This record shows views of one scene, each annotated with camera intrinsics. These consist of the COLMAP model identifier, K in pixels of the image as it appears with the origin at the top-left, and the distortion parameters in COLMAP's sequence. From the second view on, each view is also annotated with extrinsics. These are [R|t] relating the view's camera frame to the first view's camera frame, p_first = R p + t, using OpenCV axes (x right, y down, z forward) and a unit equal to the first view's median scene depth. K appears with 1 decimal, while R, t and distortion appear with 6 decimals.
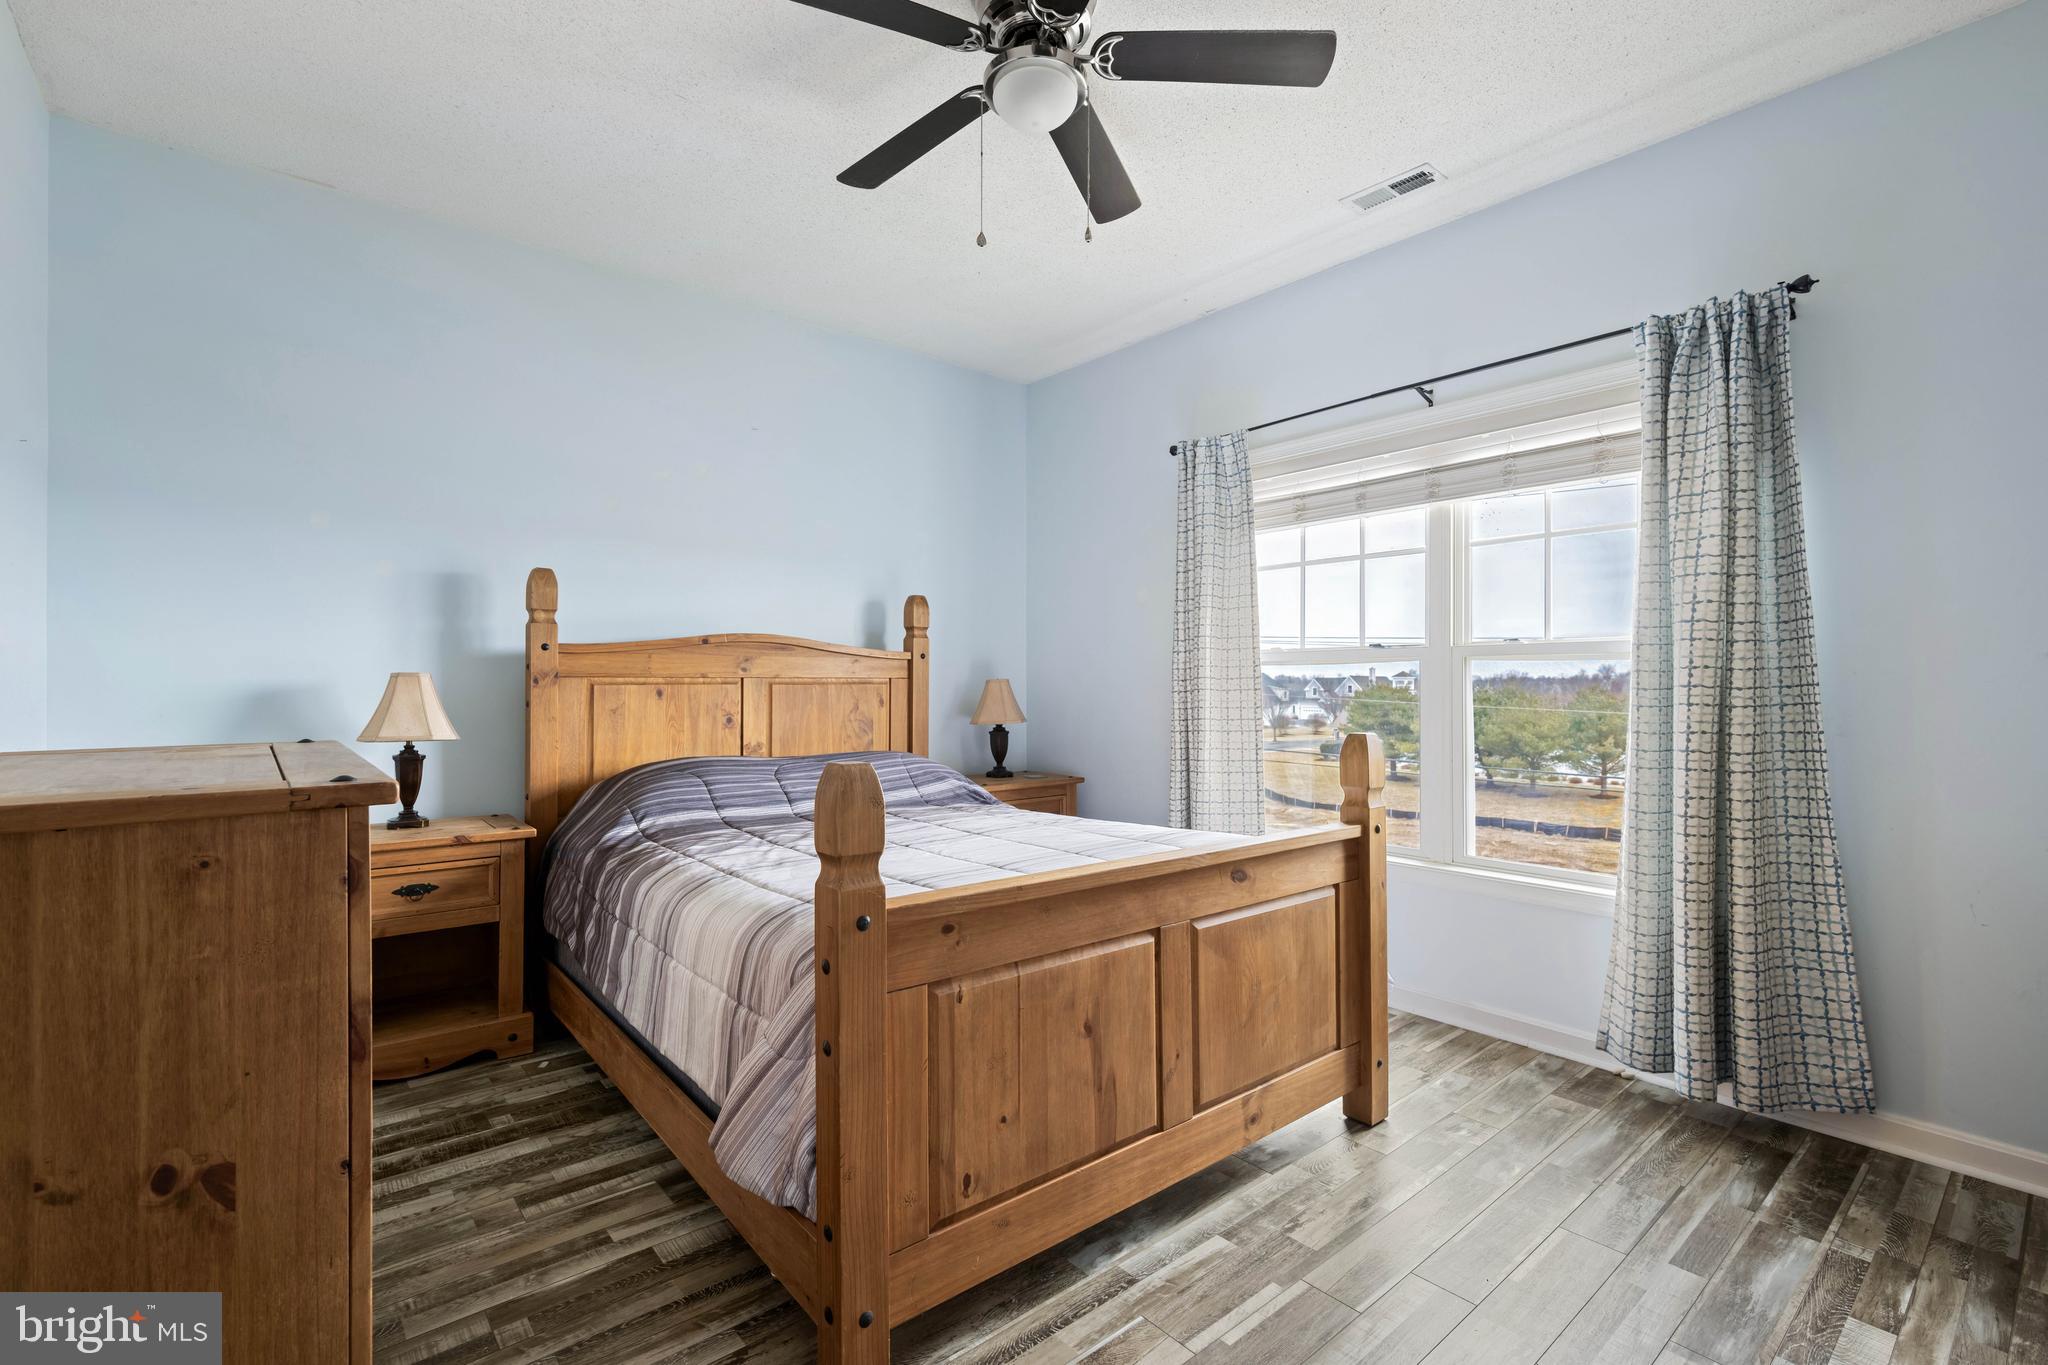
lens RADIAL K [[905.0, 0, 1020.9], [0, 905.0, 689.5], [0, 0, 1]] dist [0.001480, -0.000200]
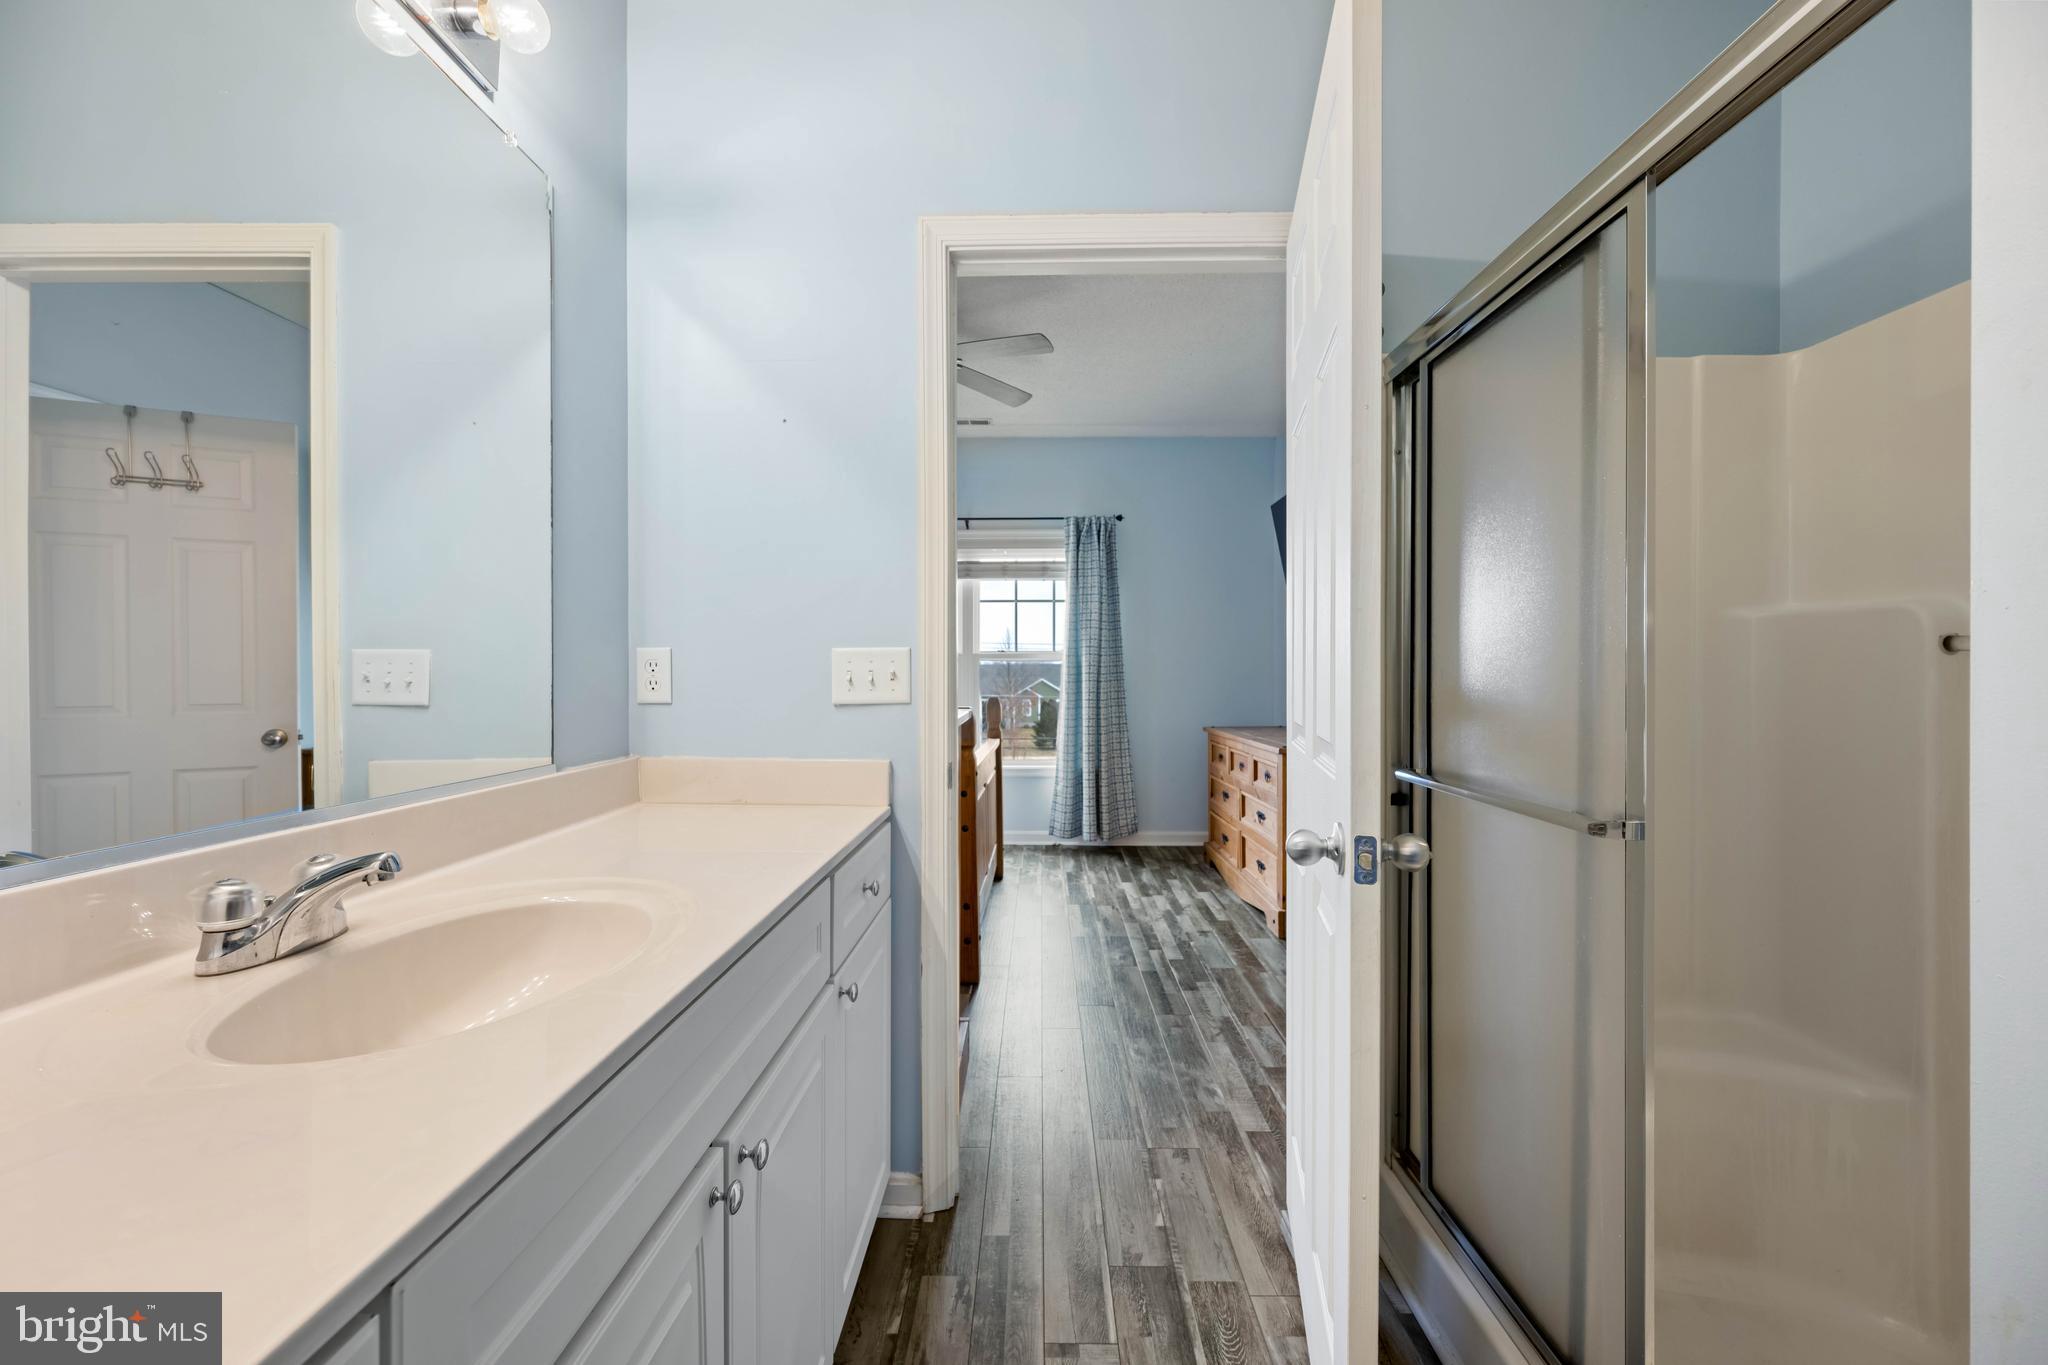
lens RADIAL K [[798.3, 0, 1034.1], [0, 798.3, 678.7], [0, 0, 1]] dist [-0.000250, 0.000235]
pose [[0.653559, -0.006300, 0.756849, -0.967236], [0.002620, 0.999978, 0.006061, -0.001875], [-0.756871, -0.001978, 0.653562, -0.289229]]
